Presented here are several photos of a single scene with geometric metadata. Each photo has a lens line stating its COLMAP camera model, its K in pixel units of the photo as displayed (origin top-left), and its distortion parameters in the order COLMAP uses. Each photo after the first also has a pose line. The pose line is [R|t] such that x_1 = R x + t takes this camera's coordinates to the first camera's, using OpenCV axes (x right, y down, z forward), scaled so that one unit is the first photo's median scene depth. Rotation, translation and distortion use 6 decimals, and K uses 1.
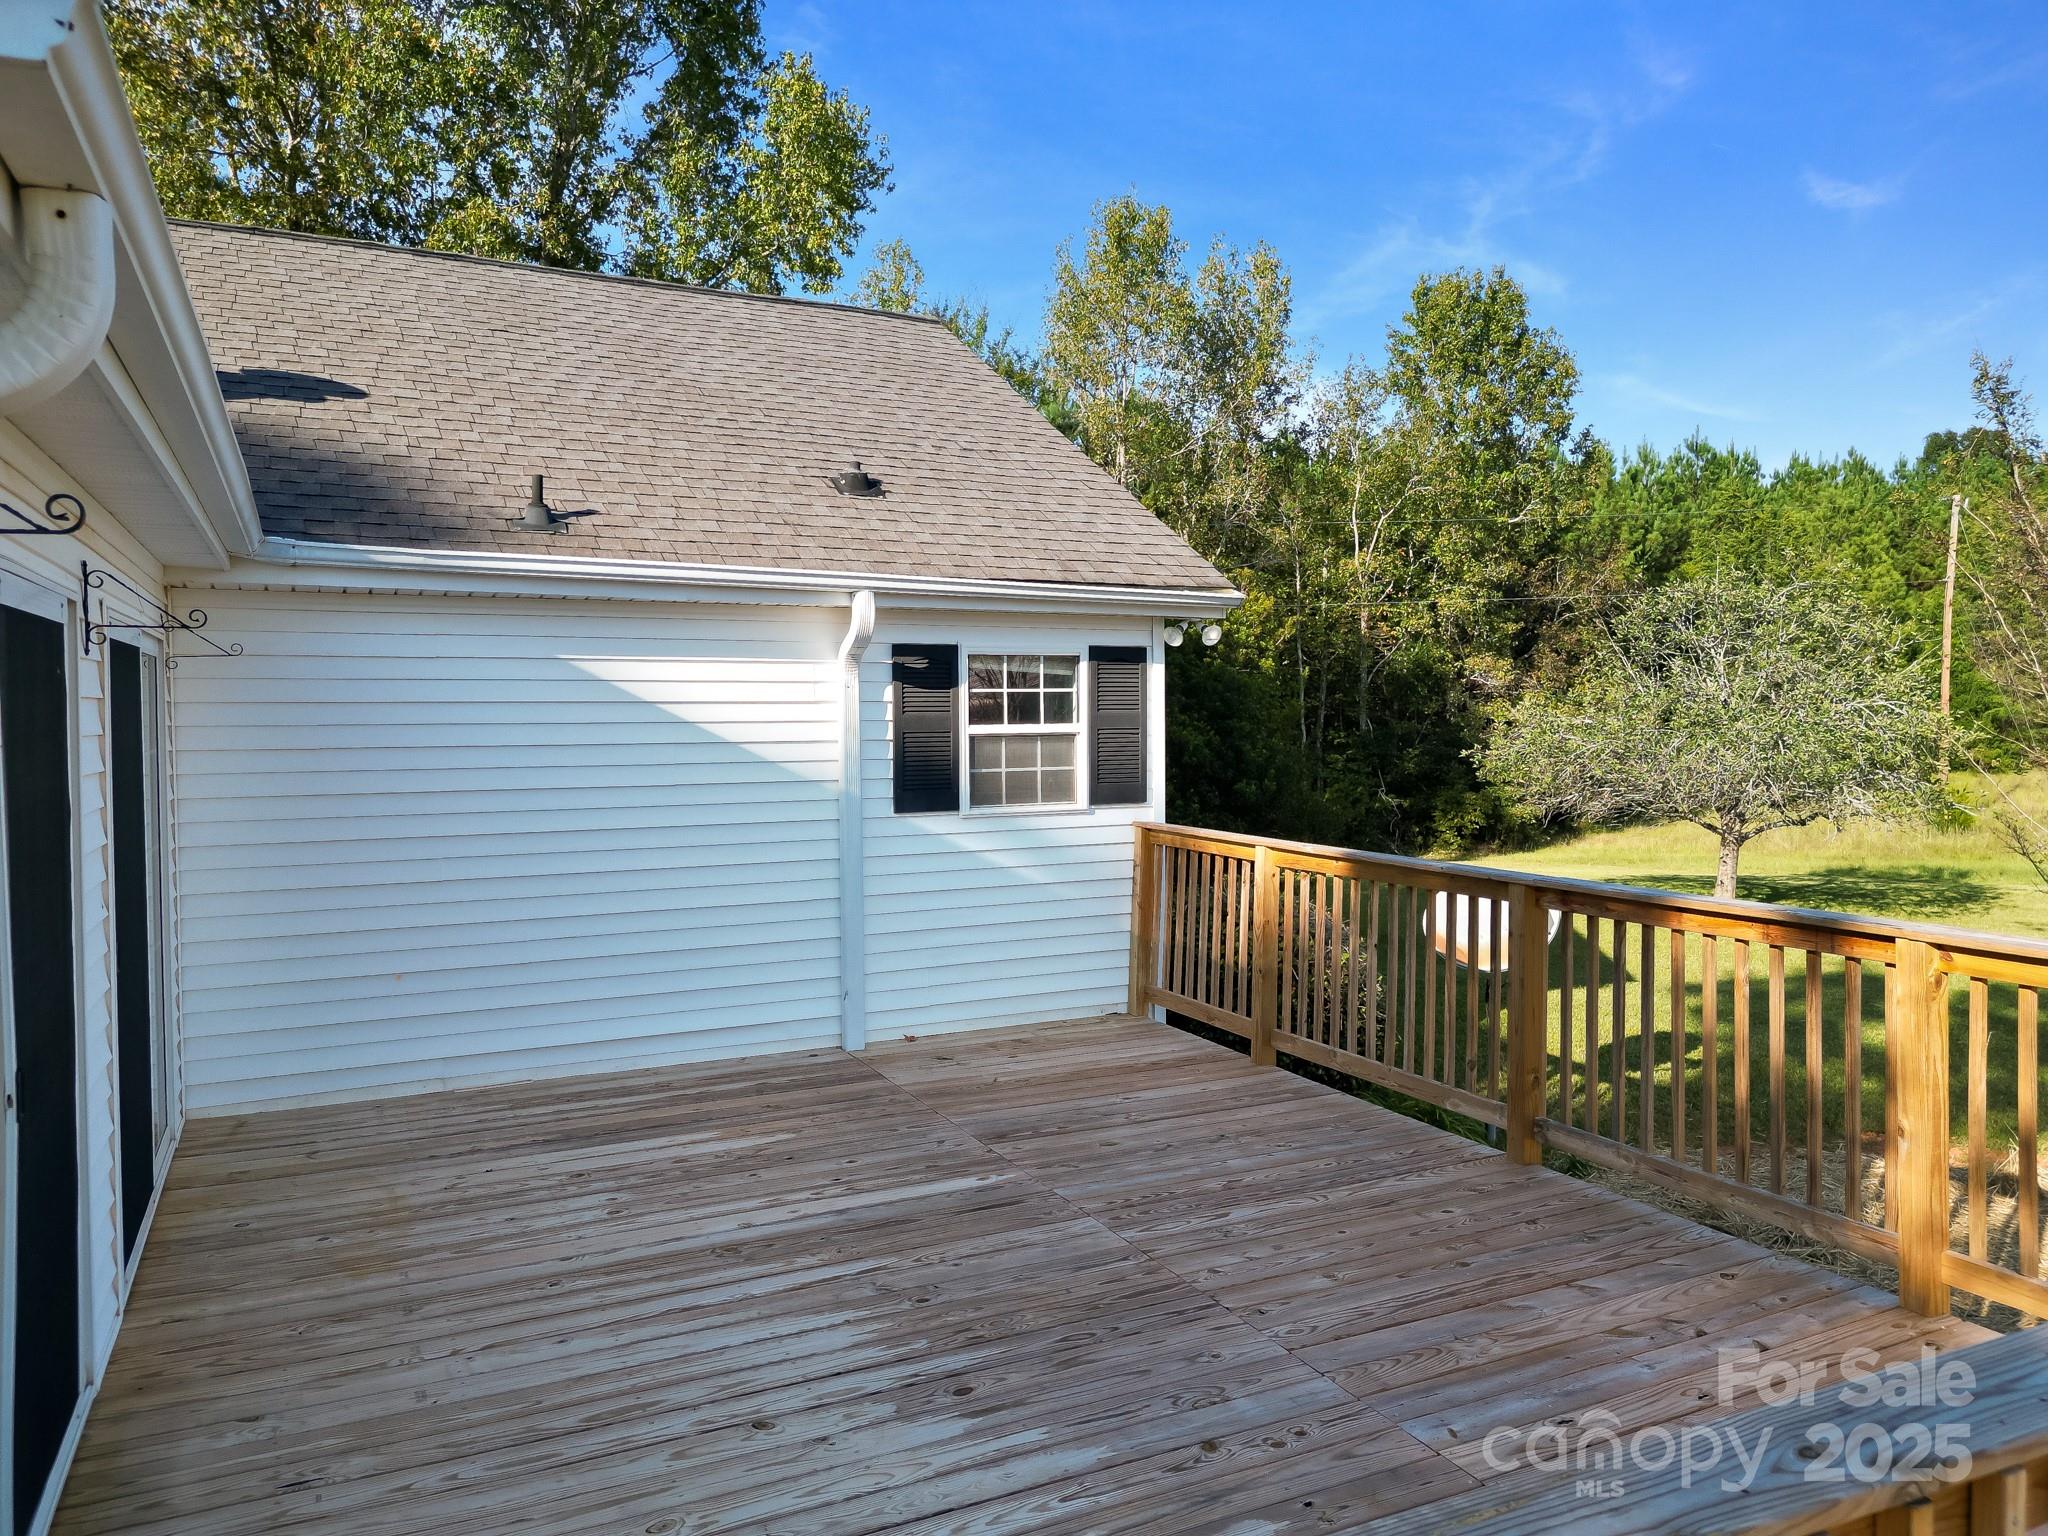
lens RADIAL K [[1432.4, 0, 1020.7], [0, 1432.4, 752.8], [0, 0, 1]] dist [0.062092, -0.046108]
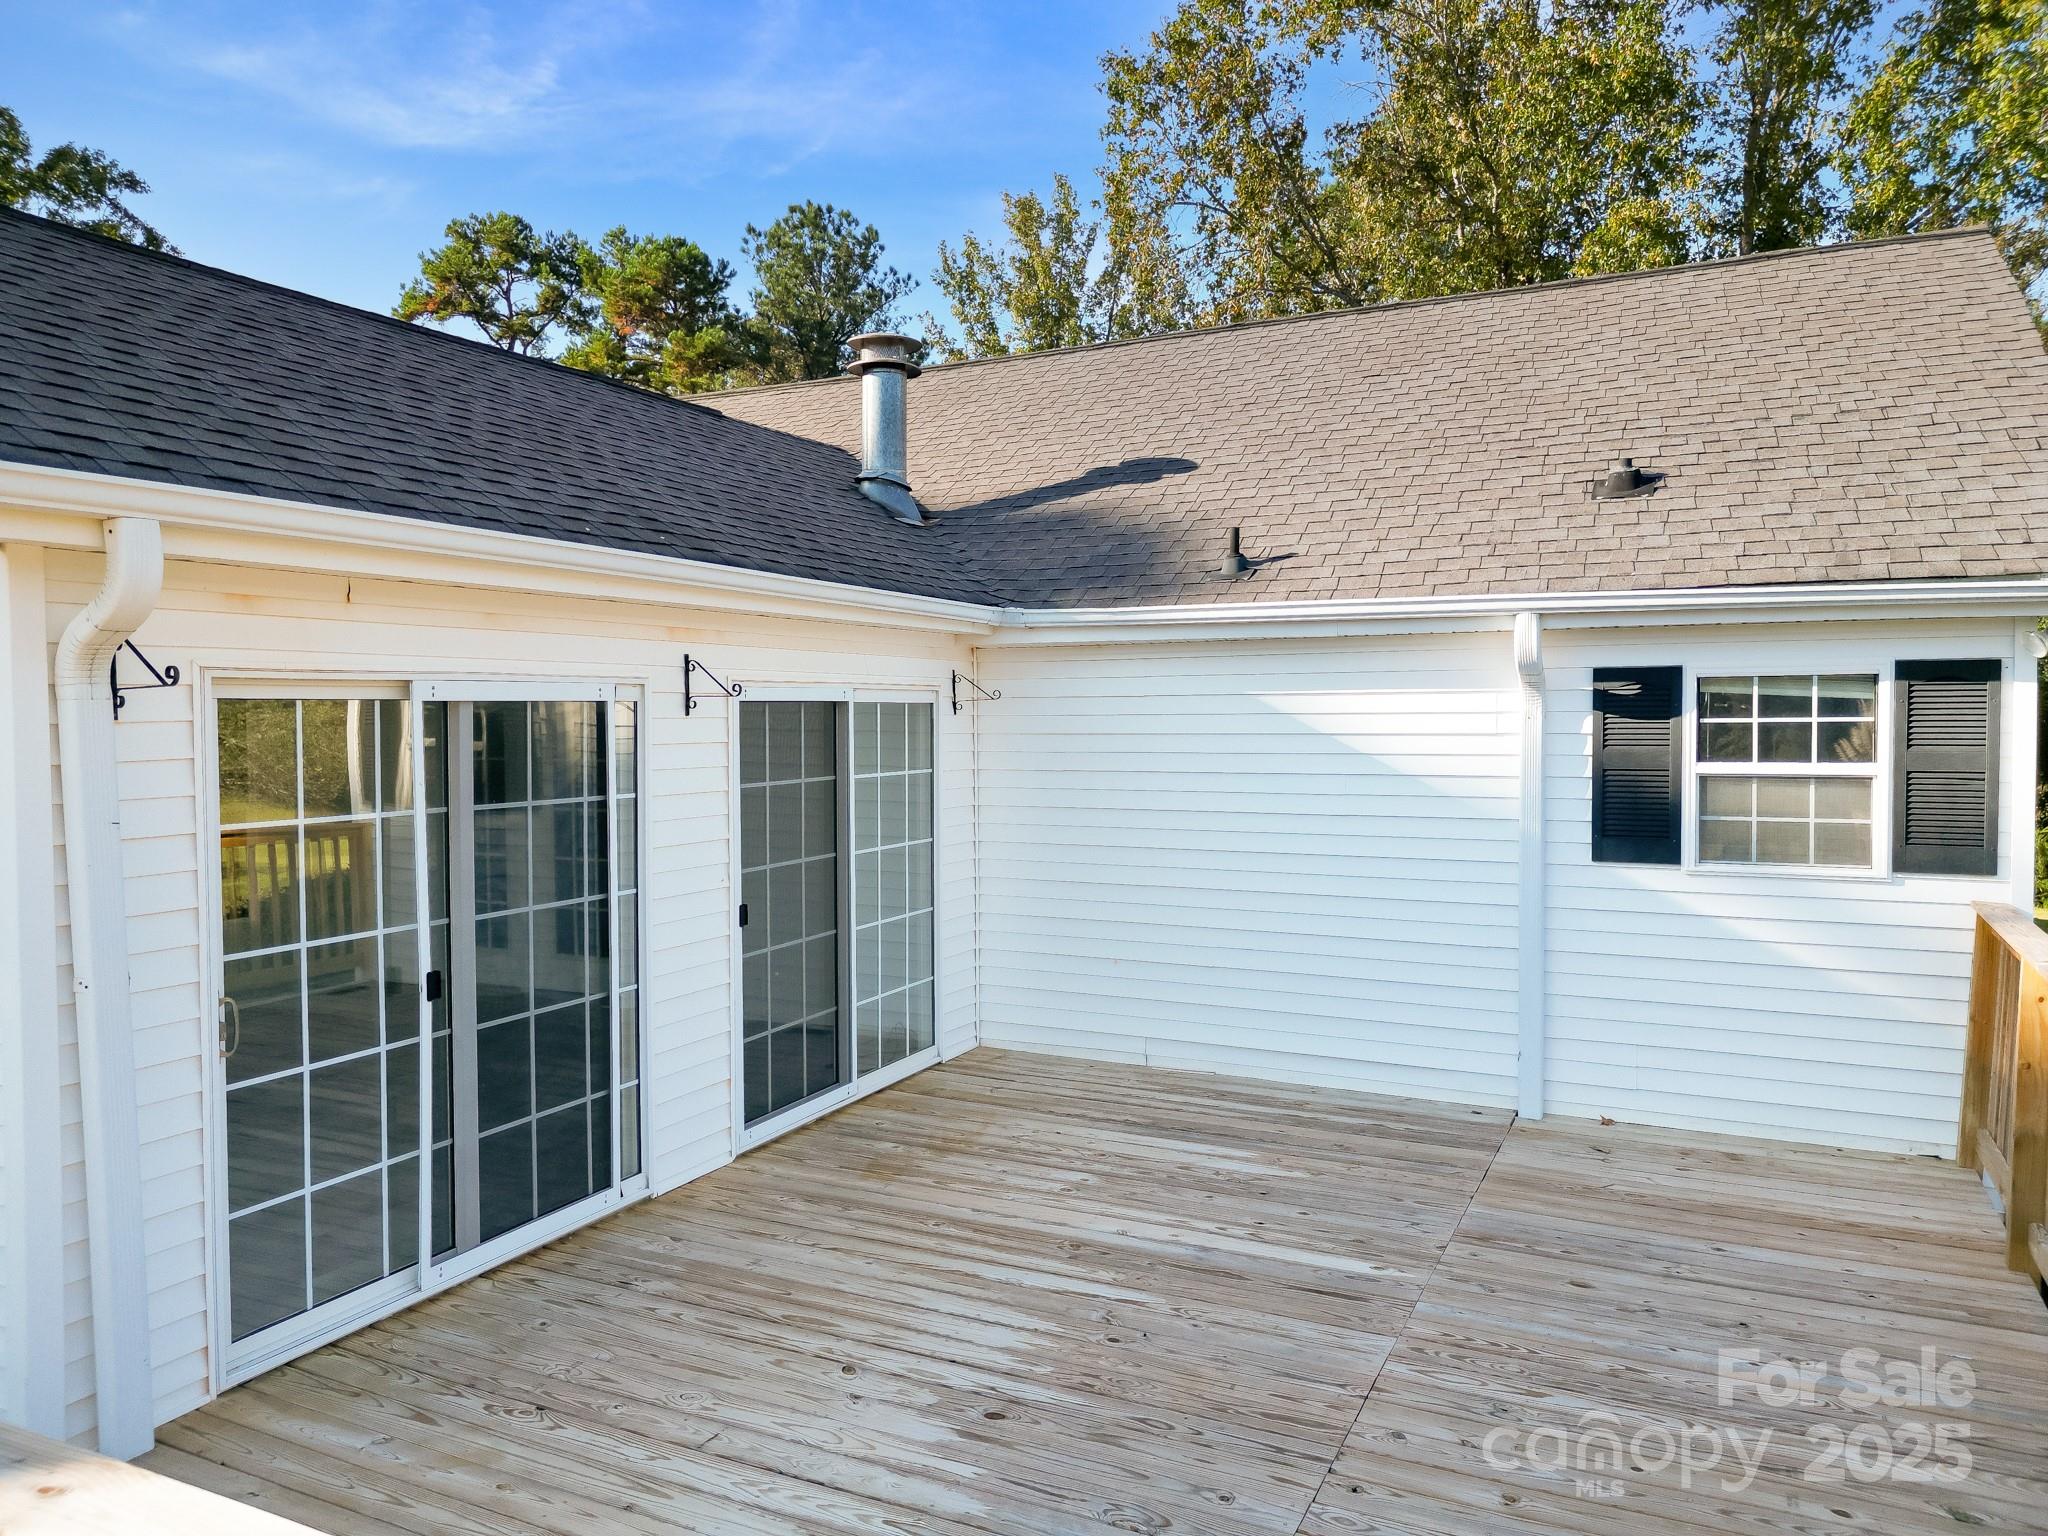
lens RADIAL K [[1432.4, 0, 1024.5], [0, 1432.4, 758.3], [0, 0, 1]] dist [0.062092, -0.046108]
pose [[0.617833, 0.025802, -0.785886, 0.512557], [-0.022123, 0.999636, 0.015428, -0.035094], [0.785998, 0.007854, 0.618179, 0.234734]]
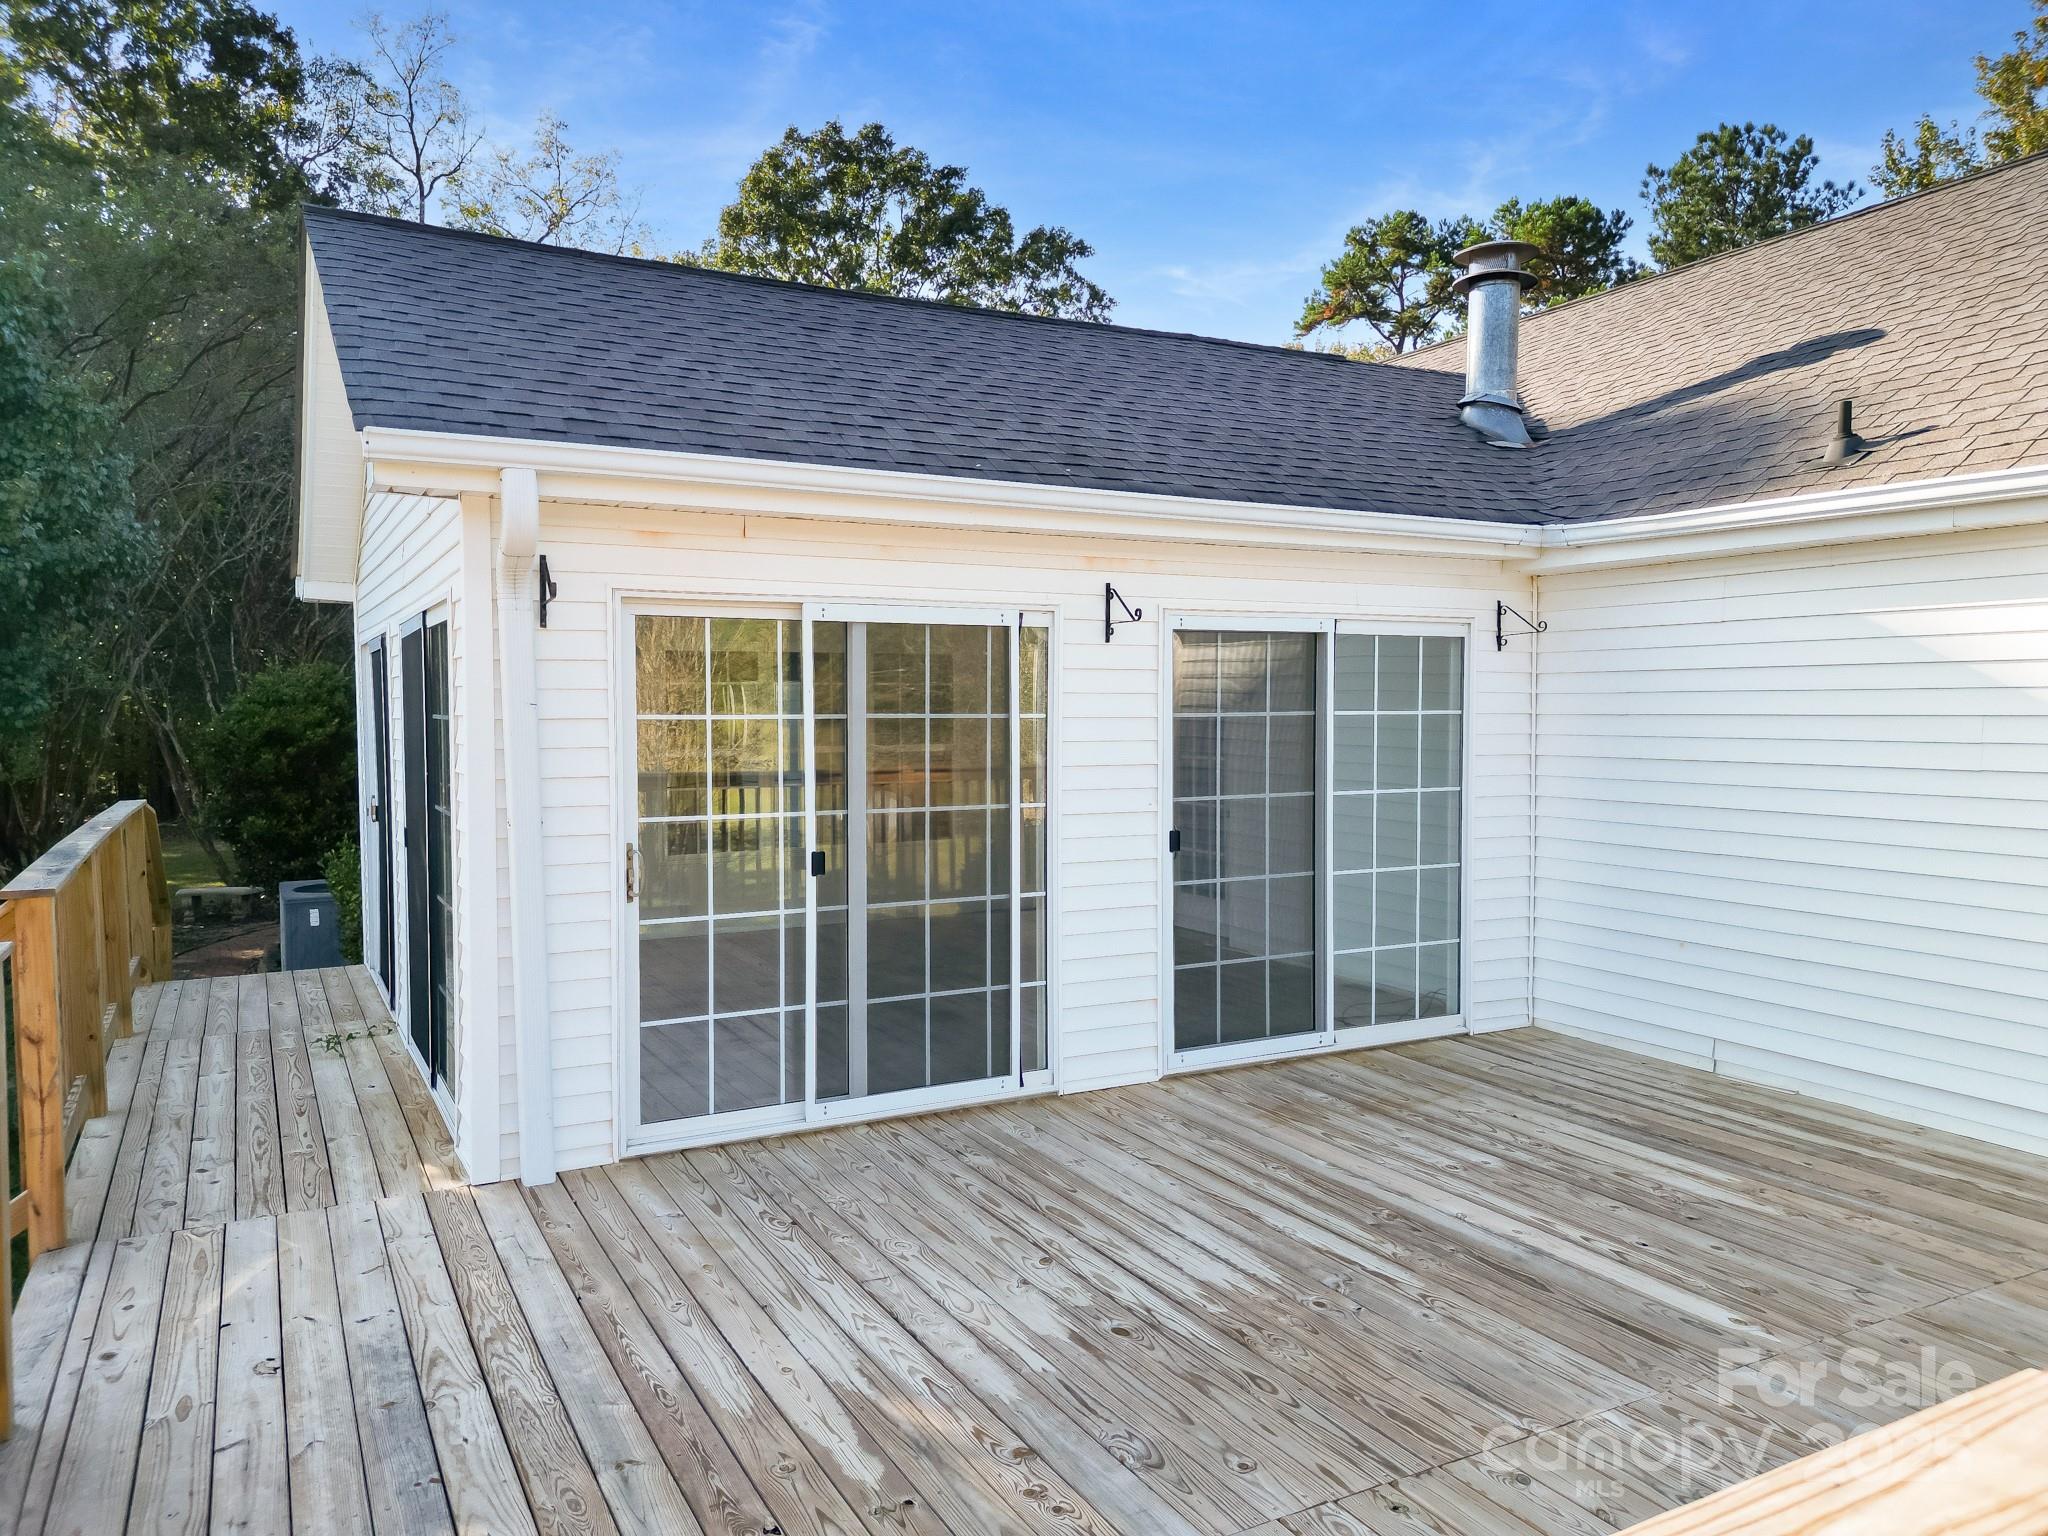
lens RADIAL K [[1432.4, 0, 1028.4], [0, 1432.4, 768.9], [0, 0, 1]] dist [0.062092, -0.046108]
pose [[0.044655, 0.045914, -0.997947, 0.615107], [-0.030634, 0.998536, 0.044570, 0.003507], [0.998533, 0.028581, 0.045996, 0.569777]]
